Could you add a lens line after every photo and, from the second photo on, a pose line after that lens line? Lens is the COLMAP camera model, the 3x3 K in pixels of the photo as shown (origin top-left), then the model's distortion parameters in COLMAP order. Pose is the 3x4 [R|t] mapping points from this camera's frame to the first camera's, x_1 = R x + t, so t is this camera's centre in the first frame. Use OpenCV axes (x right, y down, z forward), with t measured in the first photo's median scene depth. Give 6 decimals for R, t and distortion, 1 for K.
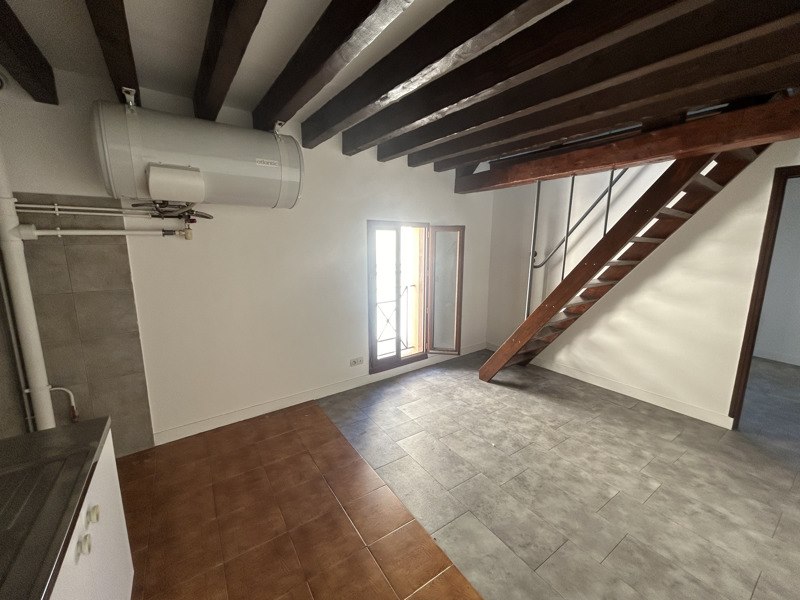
lens RADIAL K [[324.0, 0, 397.4], [0, 324.0, 297.8], [0, 0, 1]] dist [0.001319, 0.001164]
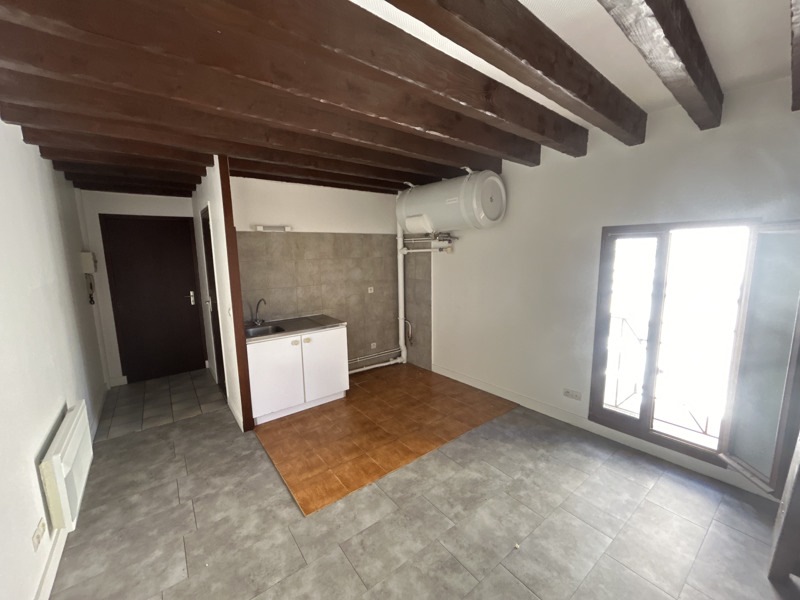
lens RADIAL K [[324.0, 0, 399.3], [0, 324.0, 299.8], [0, 0, 1]] dist [0.001319, 0.001164]
pose [[0.063532, 0.146620, -0.987151, 0.866540], [-0.152396, 0.978973, 0.135598, -0.122753], [0.986275, 0.141823, 0.084540, 0.592455]]
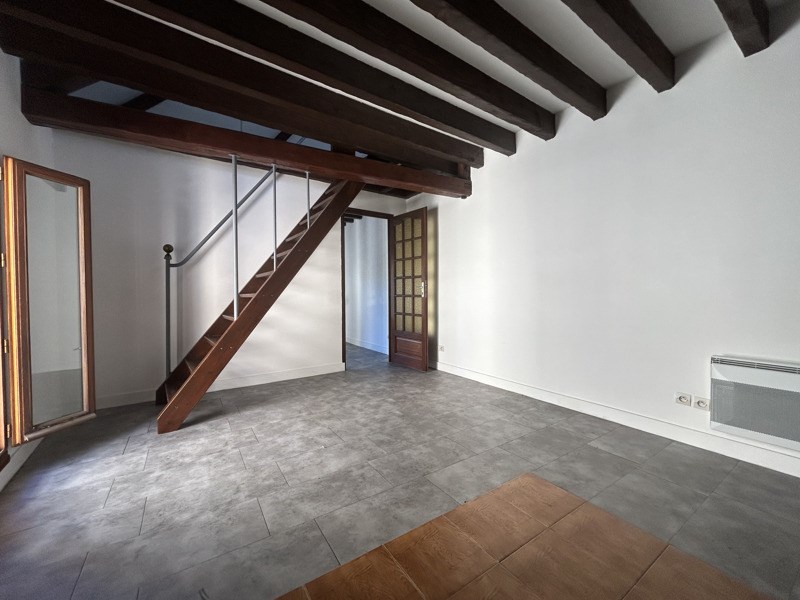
lens RADIAL K [[324.0, 0, 398.1], [0, 324.0, 297.3], [0, 0, 1]] dist [0.001319, 0.001164]
pose [[0.008005, -0.017924, 0.999807, -0.510949], [0.175566, 0.984334, 0.016241, 0.091108], [-0.984435, 0.175402, 0.011026, 0.710486]]
